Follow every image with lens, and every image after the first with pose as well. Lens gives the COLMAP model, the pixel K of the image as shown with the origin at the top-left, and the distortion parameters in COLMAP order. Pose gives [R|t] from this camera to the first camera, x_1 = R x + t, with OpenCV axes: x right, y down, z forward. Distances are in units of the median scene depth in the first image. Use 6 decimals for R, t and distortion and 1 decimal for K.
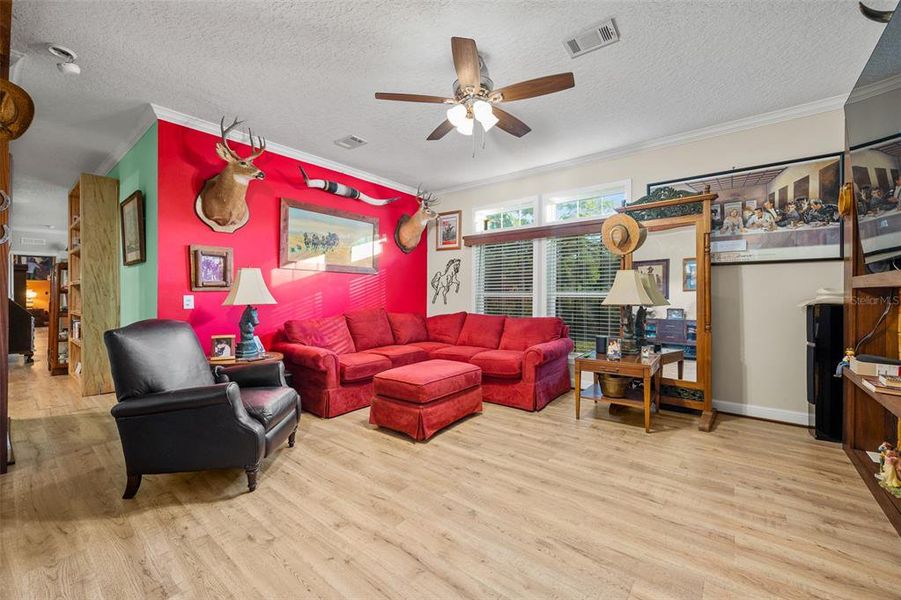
lens RADIAL K [[363.0, 0, 450.5], [0, 363.0, 300.0], [0, 0, 1]] dist [-0.000385, -0.000081]
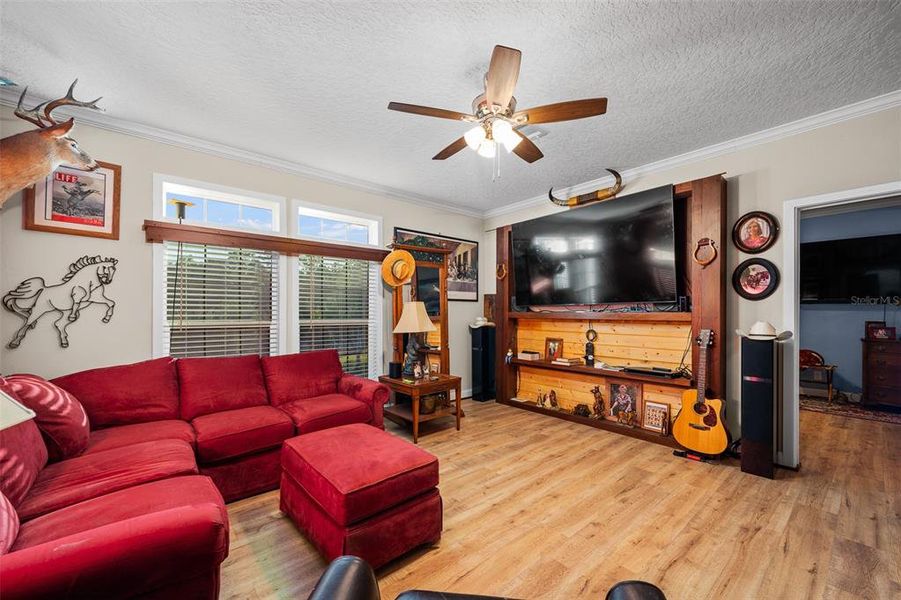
lens RADIAL K [[360.8, 0, 451.1], [0, 360.8, 317.6], [0, 0, 1]] dist [0.001474, 0.000074]
pose [[0.187005, -0.013709, 0.982263, -0.697599], [0.013372, 0.999846, 0.011409, -0.048455], [-0.982268, 0.011001, 0.187160, 0.760236]]
